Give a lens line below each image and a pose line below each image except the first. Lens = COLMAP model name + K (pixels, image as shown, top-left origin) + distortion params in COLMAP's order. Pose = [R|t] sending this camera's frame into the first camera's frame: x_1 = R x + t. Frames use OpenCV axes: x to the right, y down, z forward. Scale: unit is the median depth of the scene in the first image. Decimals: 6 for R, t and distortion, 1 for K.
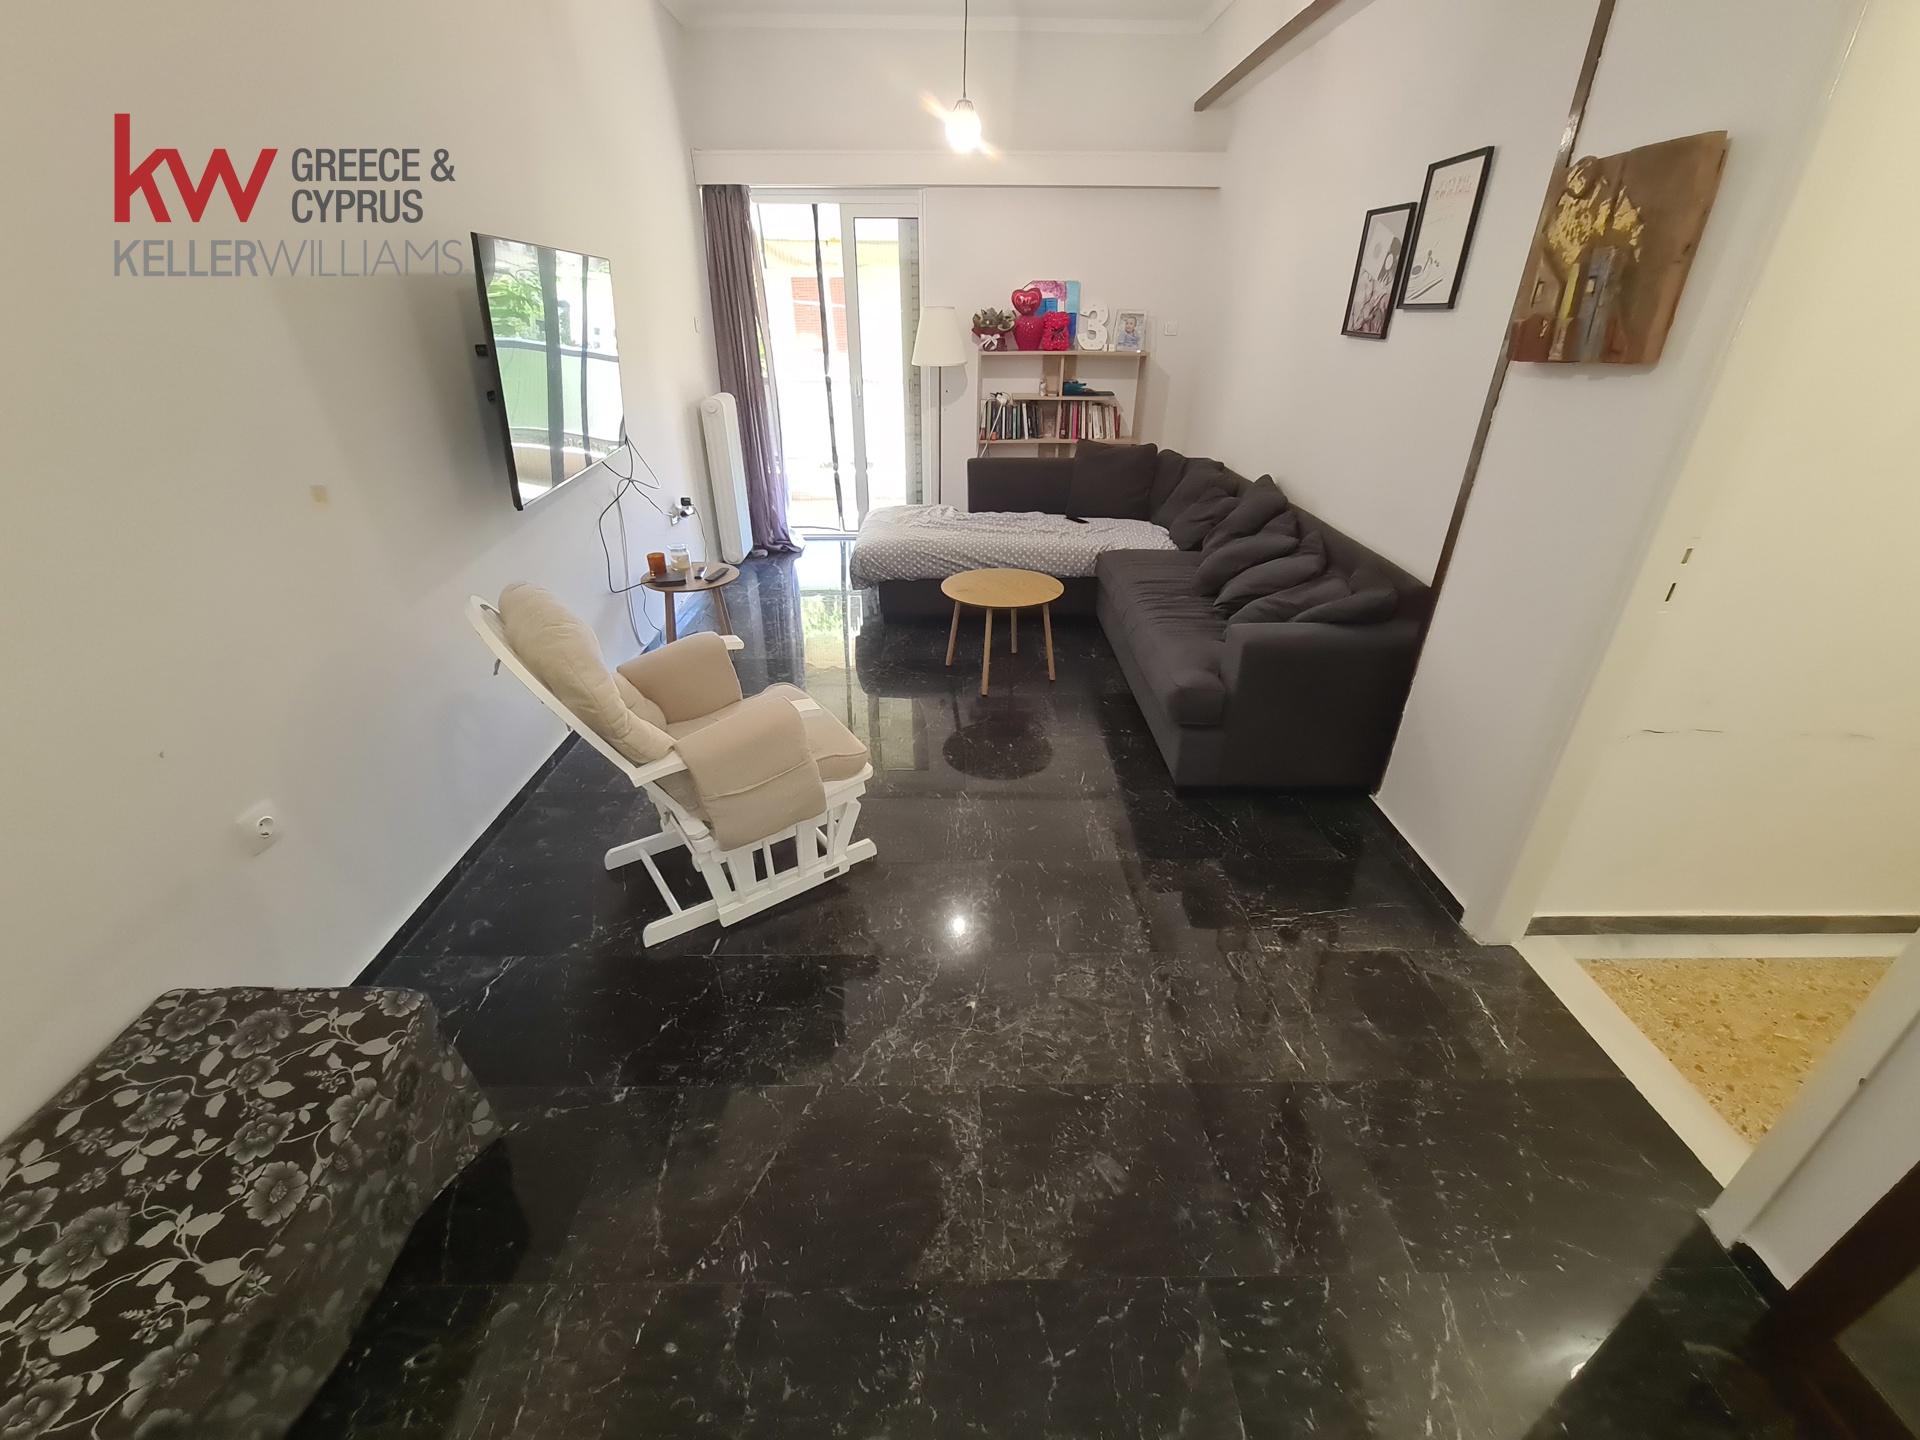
lens RADIAL K [[782.5, 0, 961.4], [0, 782.5, 717.7], [0, 0, 1]] dist [-0.000933, -0.000700]
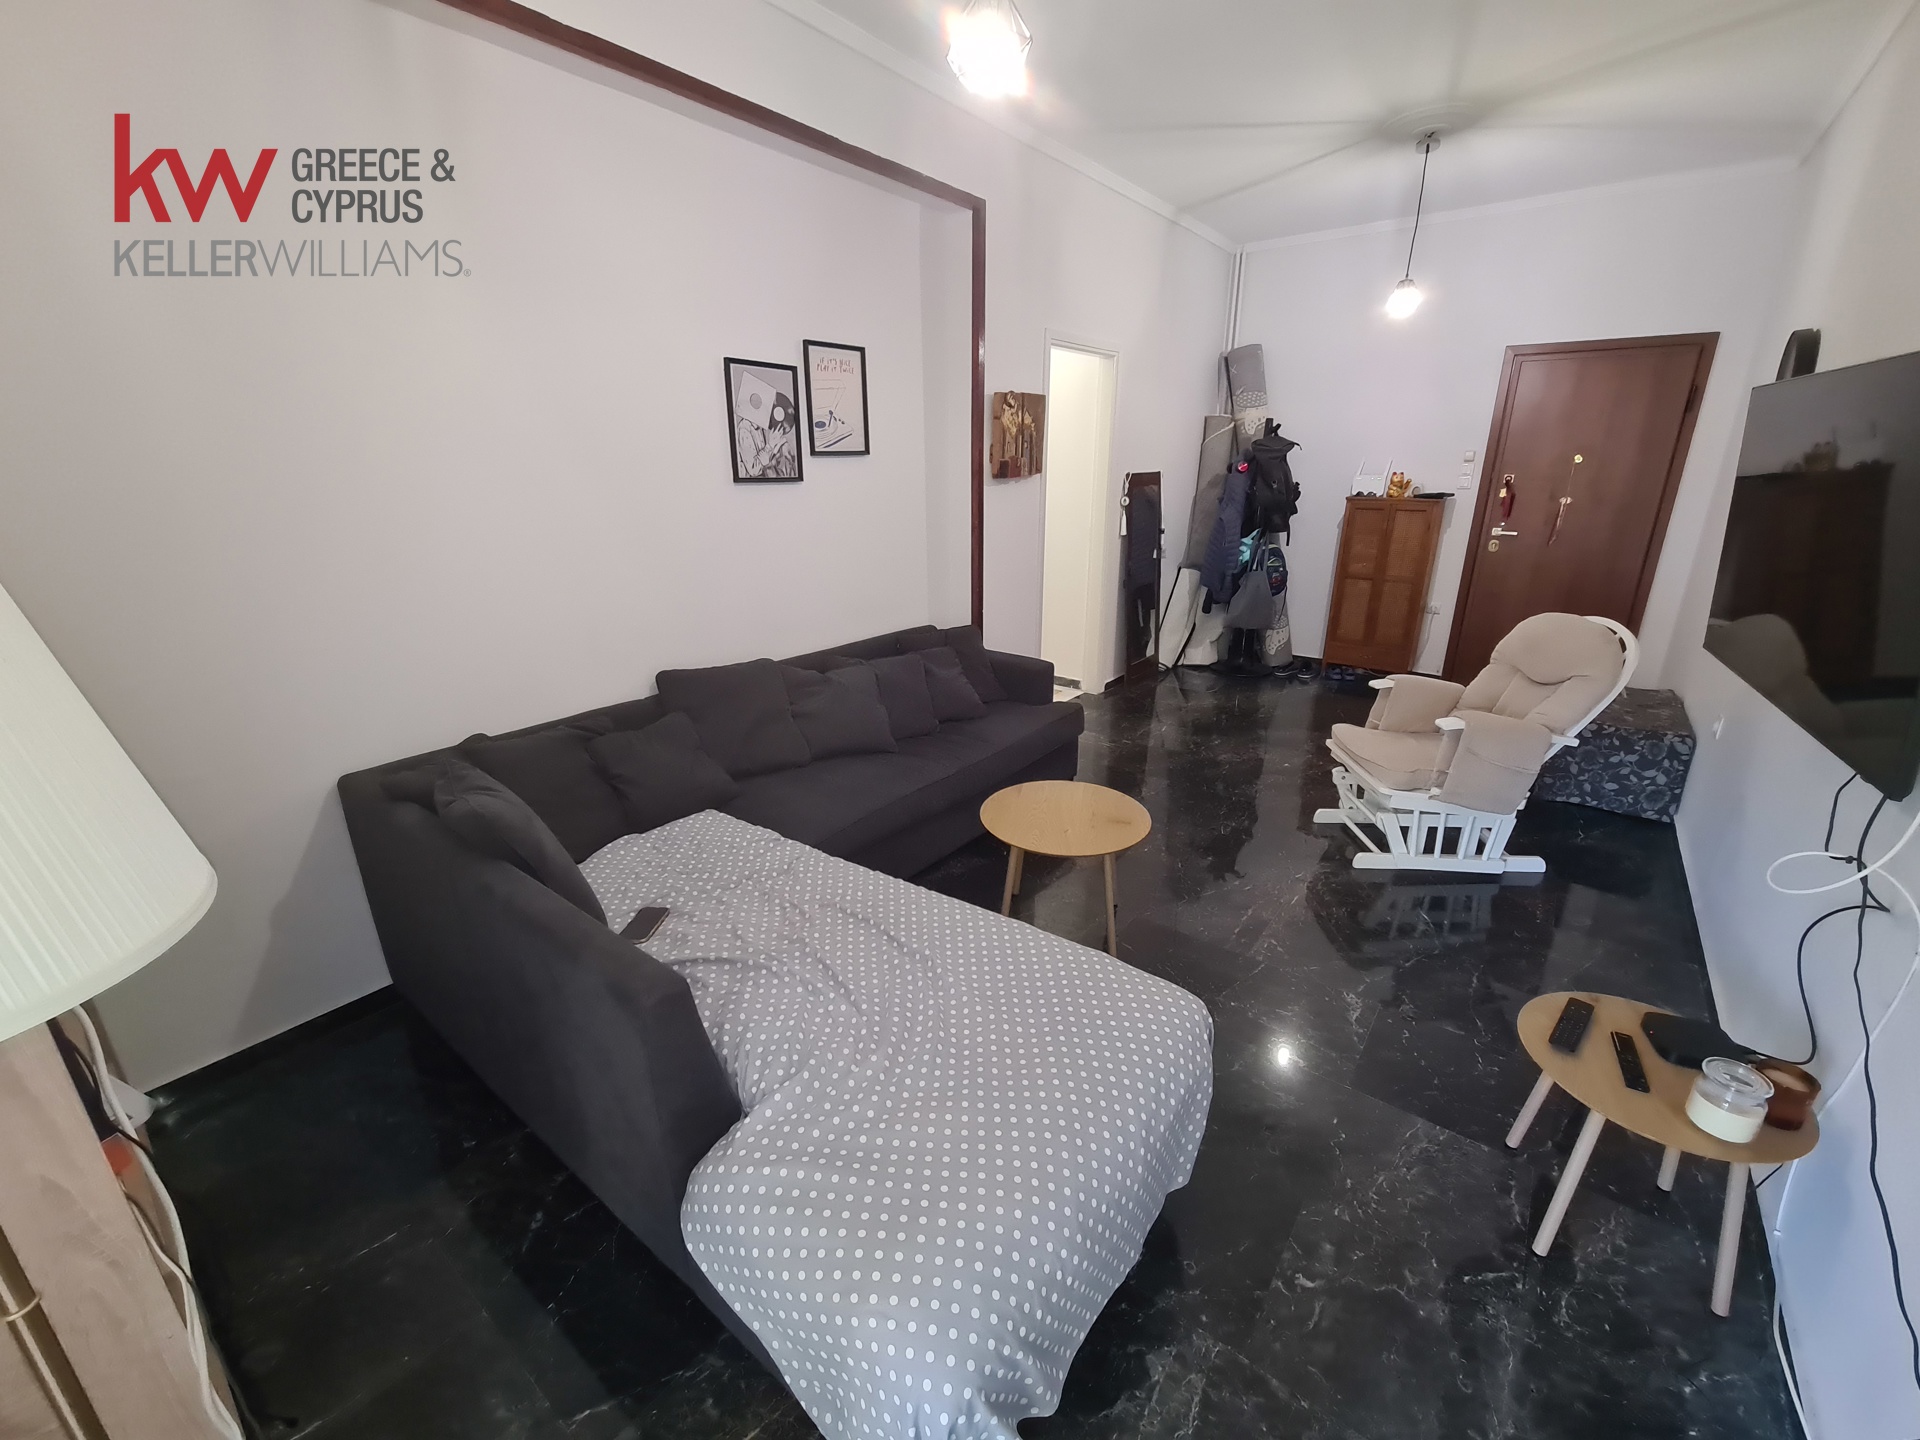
lens RADIAL K [[782.5, 0, 960.4], [0, 782.5, 714.8], [0, 0, 1]] dist [-0.000933, -0.000700]
pose [[-0.784659, -0.208031, 0.583981, -0.379590], [0.282145, 0.718957, 0.635213, -0.980282], [-0.552001, 0.663193, -0.505441, 1.830930]]
